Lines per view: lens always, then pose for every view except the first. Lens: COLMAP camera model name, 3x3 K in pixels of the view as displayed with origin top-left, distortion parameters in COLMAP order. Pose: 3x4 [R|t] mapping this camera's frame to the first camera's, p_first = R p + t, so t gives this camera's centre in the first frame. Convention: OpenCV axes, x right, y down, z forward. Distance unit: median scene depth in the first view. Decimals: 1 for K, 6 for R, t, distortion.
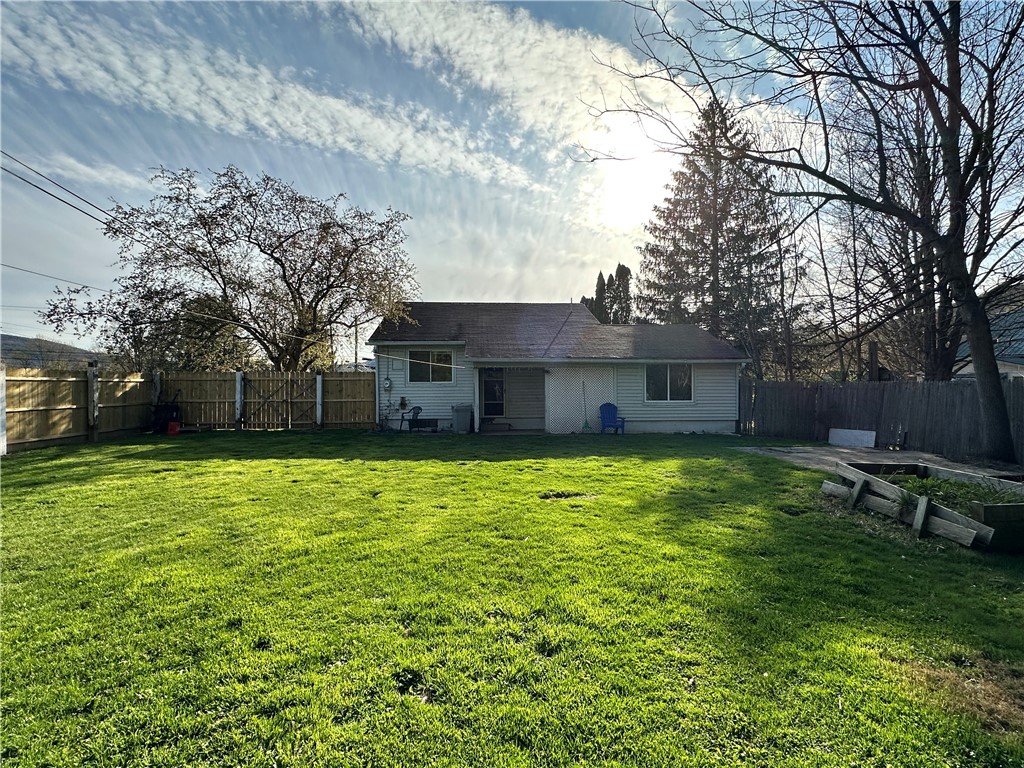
lens RADIAL K [[469.1, 0, 512.6], [0, 469.1, 388.1], [0, 0, 1]] dist [-0.000346, 0.000566]
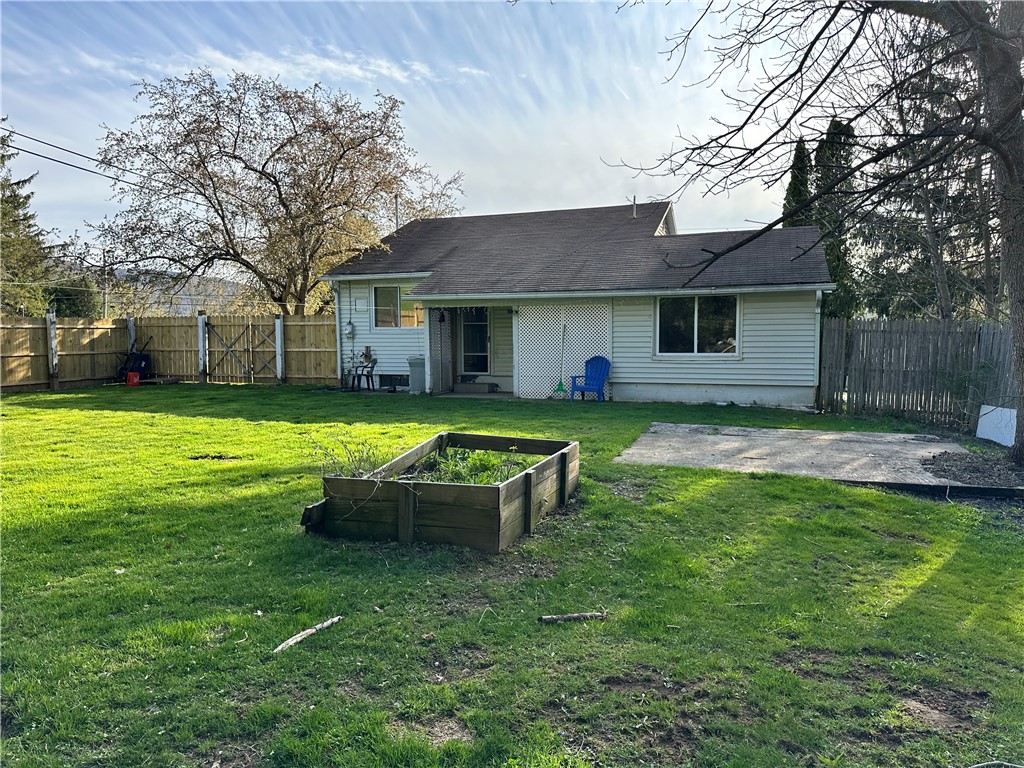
lens RADIAL K [[724.2, 0, 511.8], [0, 724.2, 383.4], [0, 0, 1]] dist [0.071426, -0.076091]
pose [[0.917828, 0.024190, -0.396240, 0.490921], [0.002757, 0.997729, 0.067296, -0.000068], [0.396968, -0.062859, 0.915677, -0.018472]]
